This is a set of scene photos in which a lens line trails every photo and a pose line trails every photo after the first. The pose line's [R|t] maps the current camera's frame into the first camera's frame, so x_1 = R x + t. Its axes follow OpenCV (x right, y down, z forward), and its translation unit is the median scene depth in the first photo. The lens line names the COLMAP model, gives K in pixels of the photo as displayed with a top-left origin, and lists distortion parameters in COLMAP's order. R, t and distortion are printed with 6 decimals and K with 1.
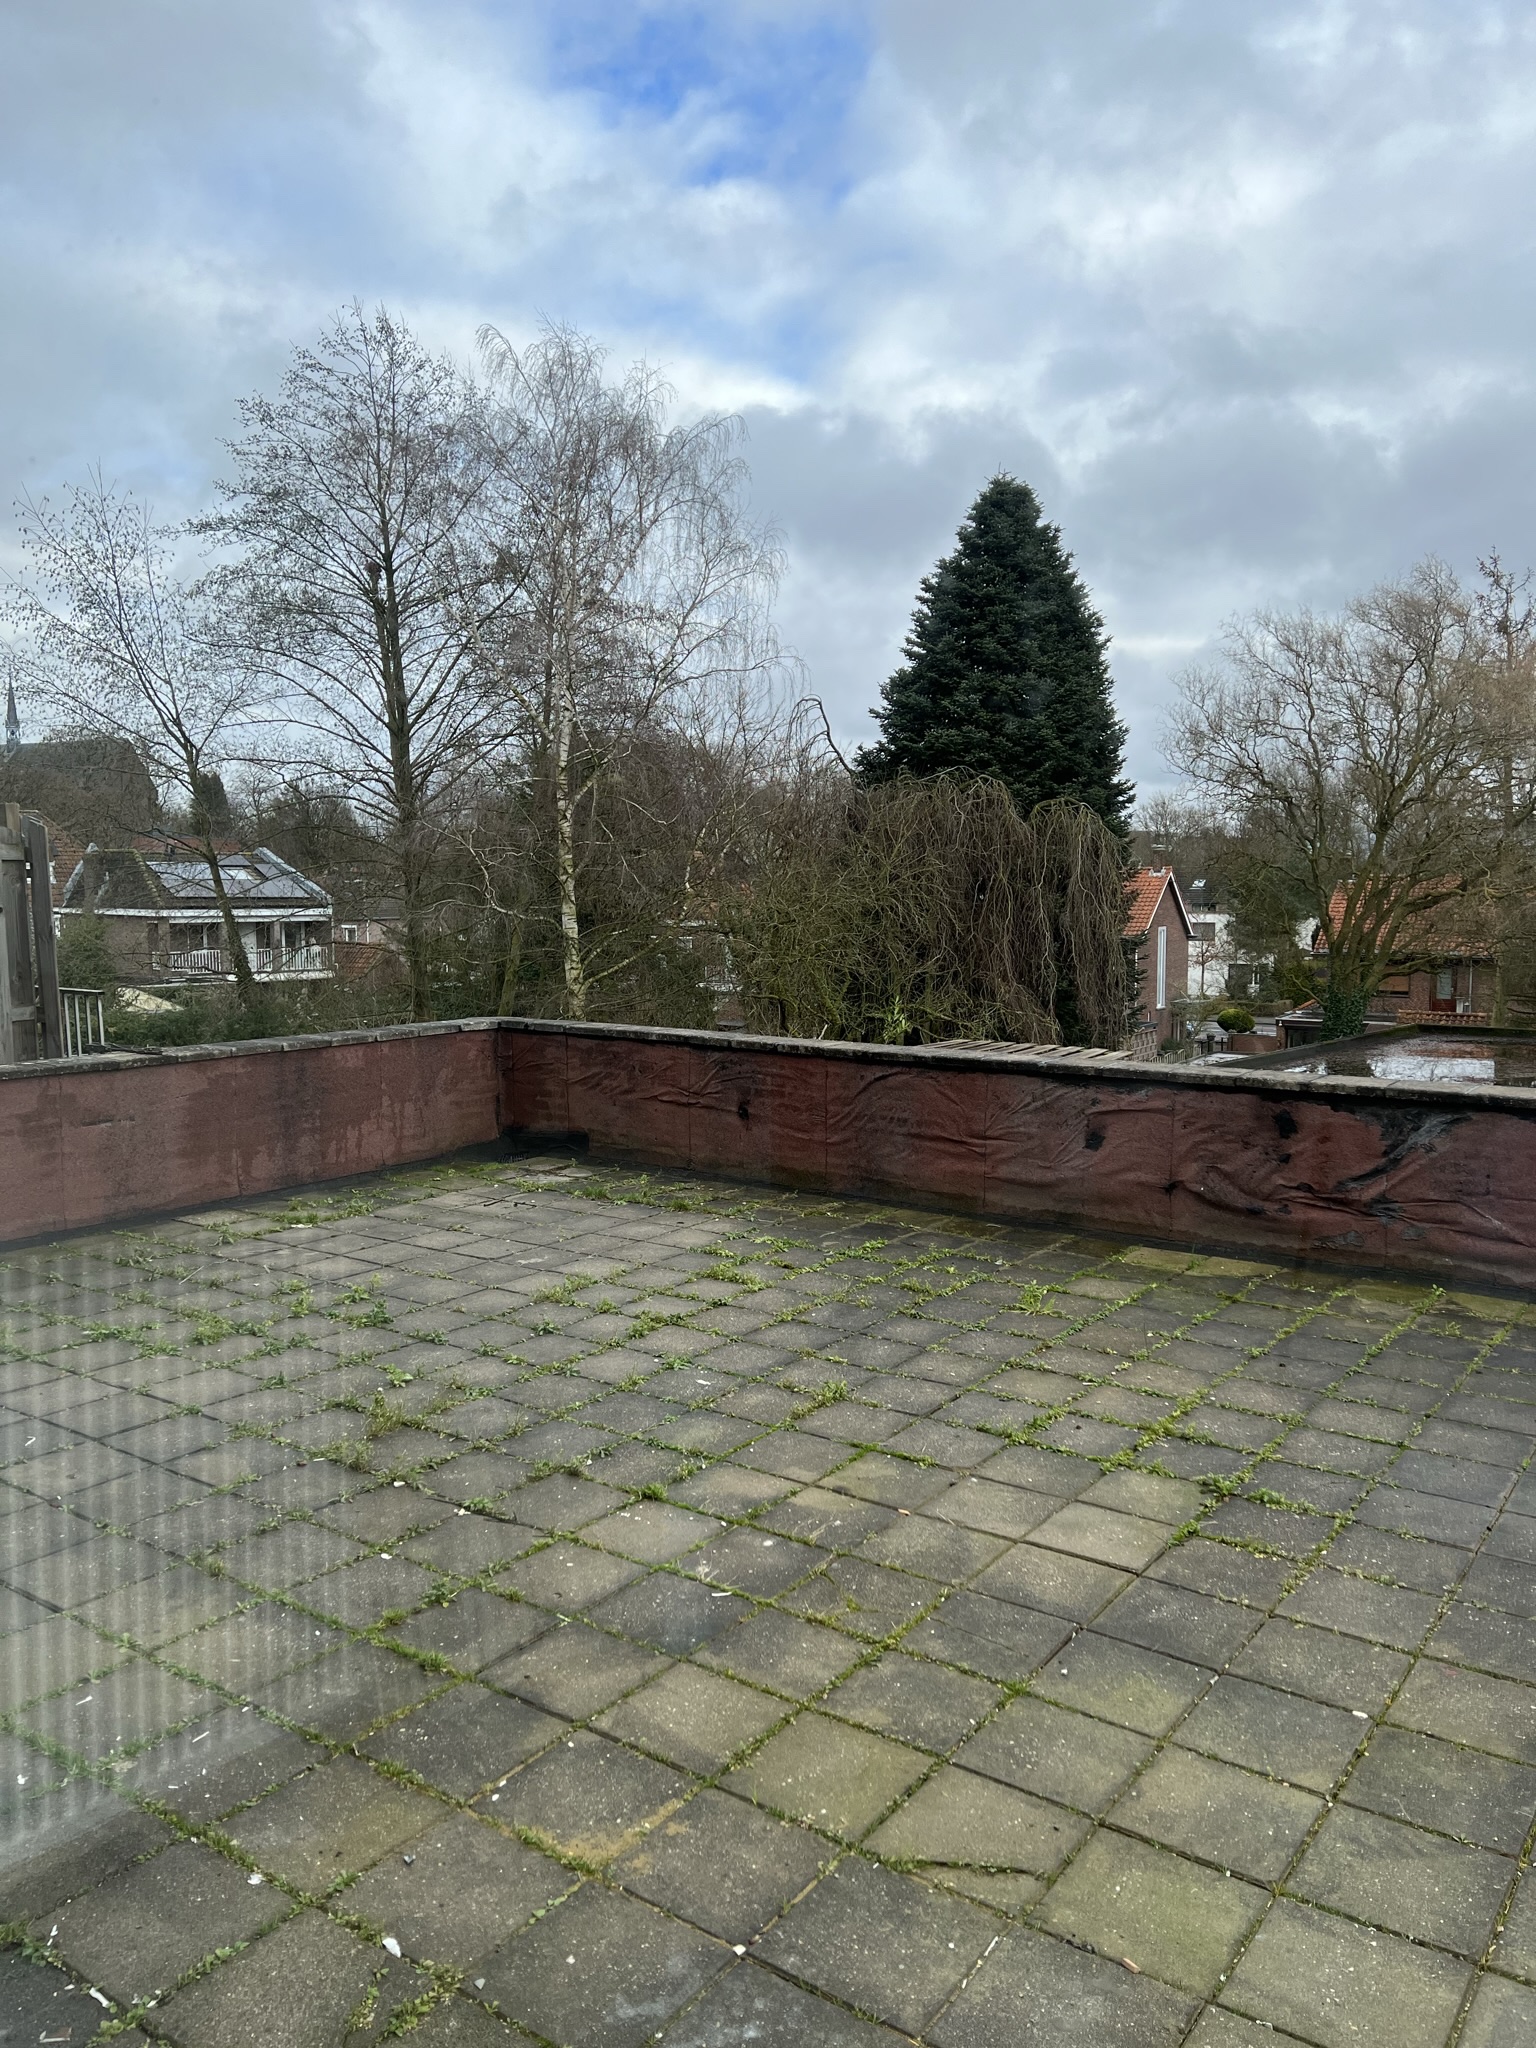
lens RADIAL K [[1548.6, 0, 773.4], [0, 1548.6, 1036.0], [0, 0, 1]] dist [0.053971, -0.050507]
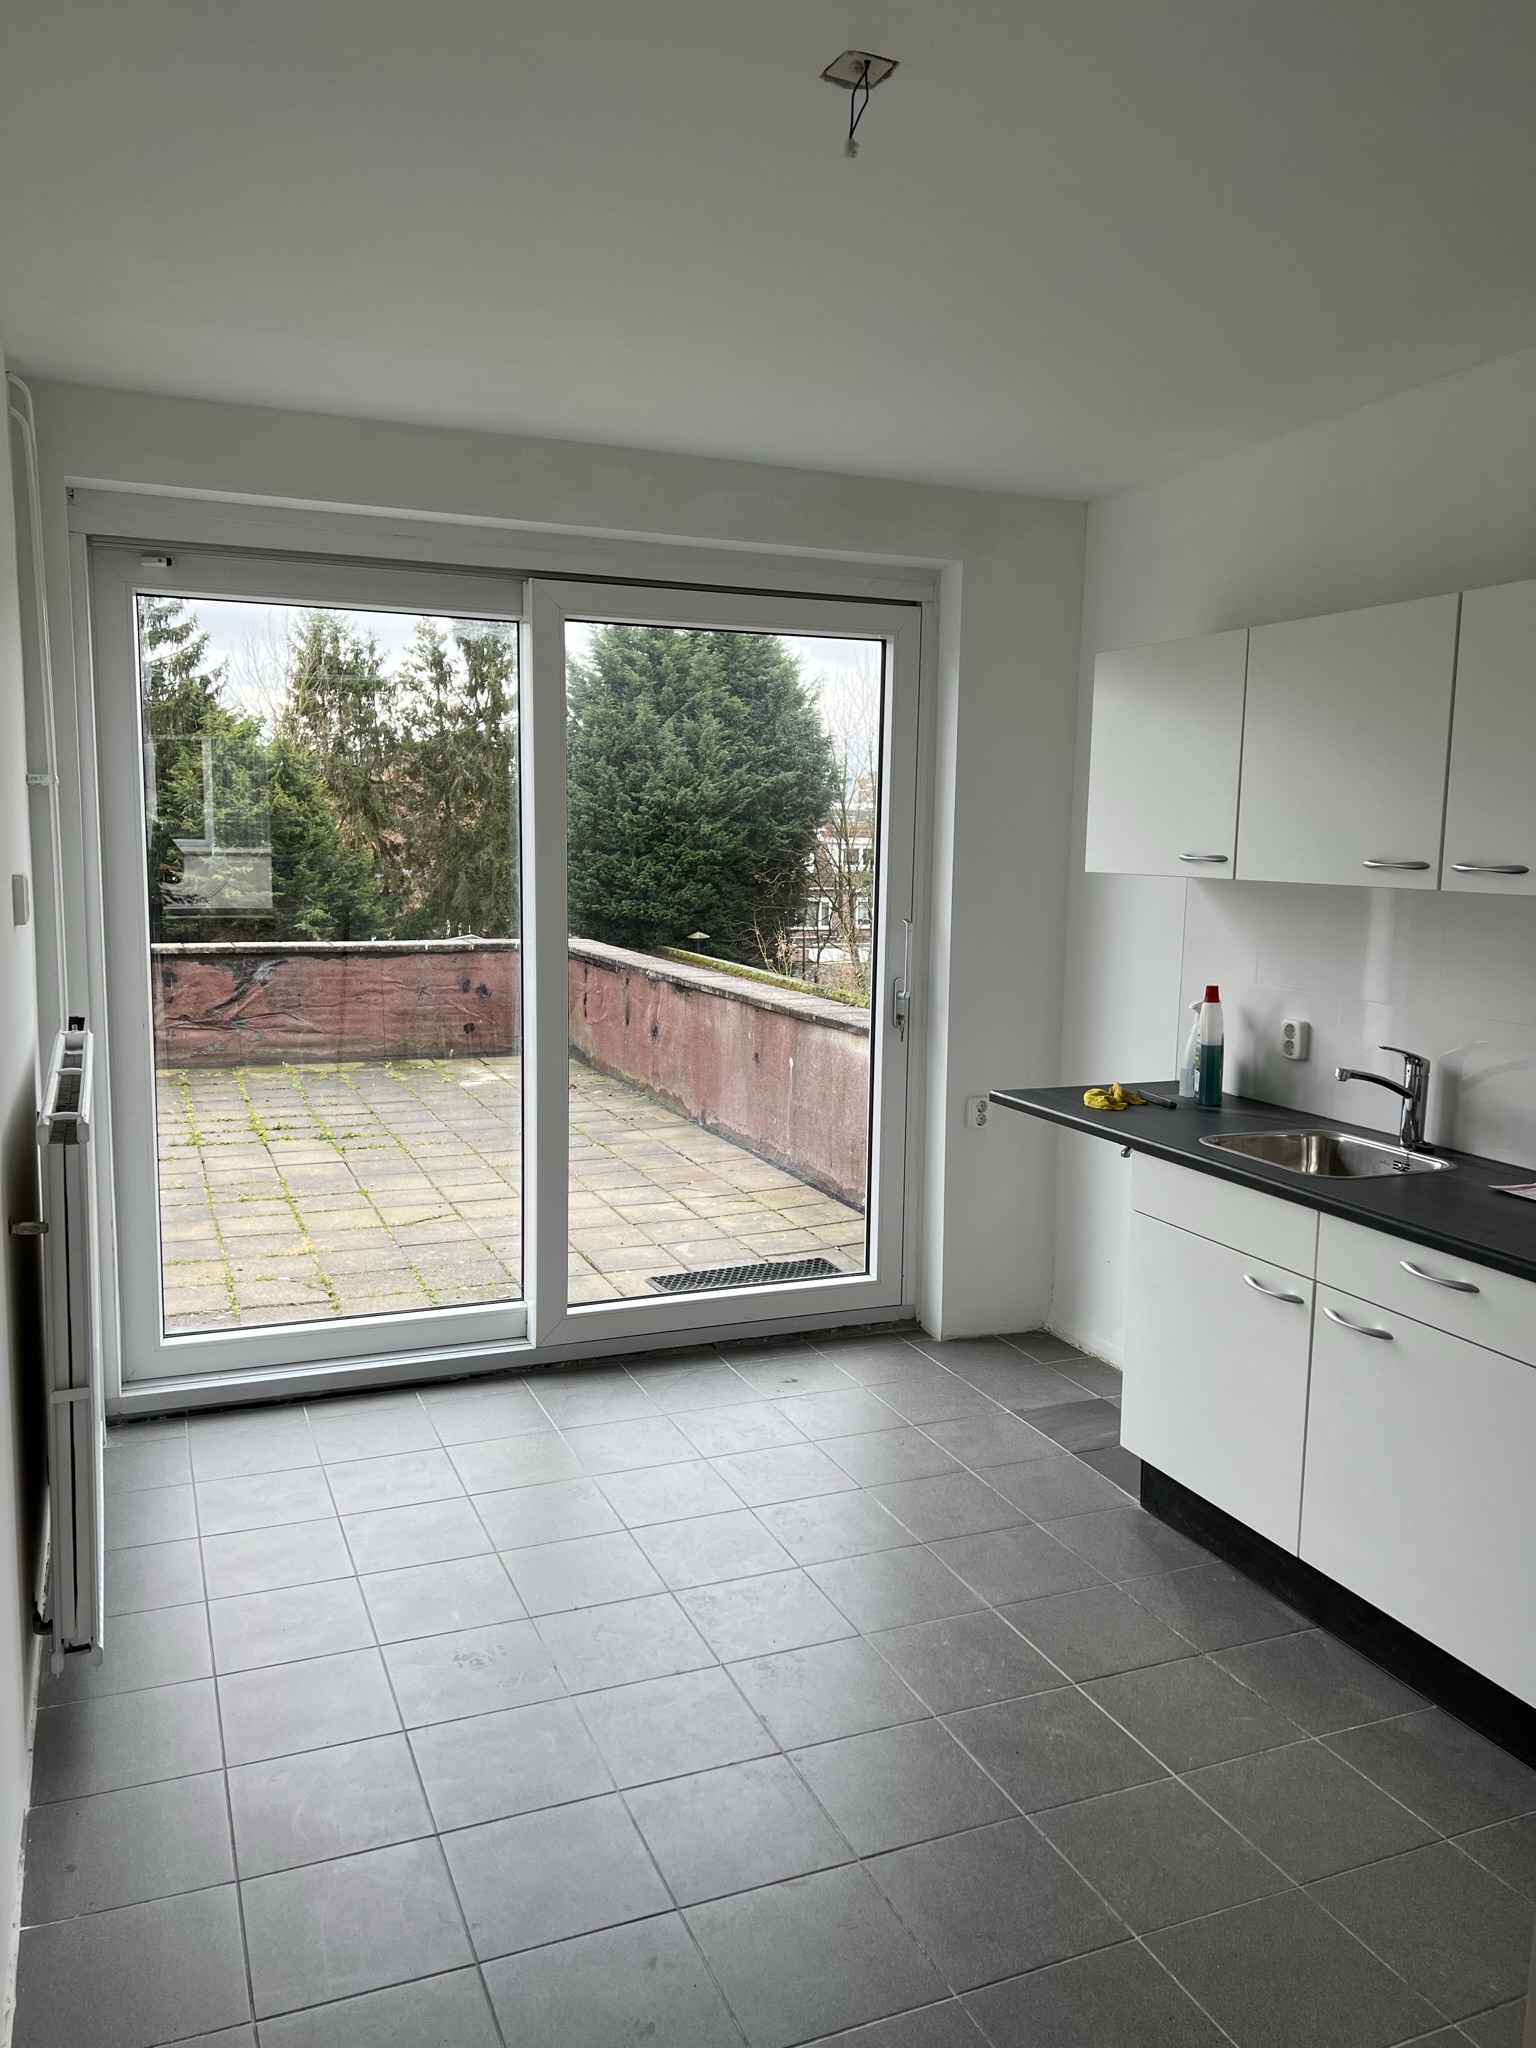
lens RADIAL K [[1548.6, 0, 773.4], [0, 1548.6, 1036.0], [0, 0, 1]] dist [0.053971, -0.050507]
pose [[0.542577, -0.101928, 0.833799, -0.643279], [0.062744, 0.994756, 0.080775, 0.030053], [-0.837660, 0.008489, 0.546126, -0.323604]]
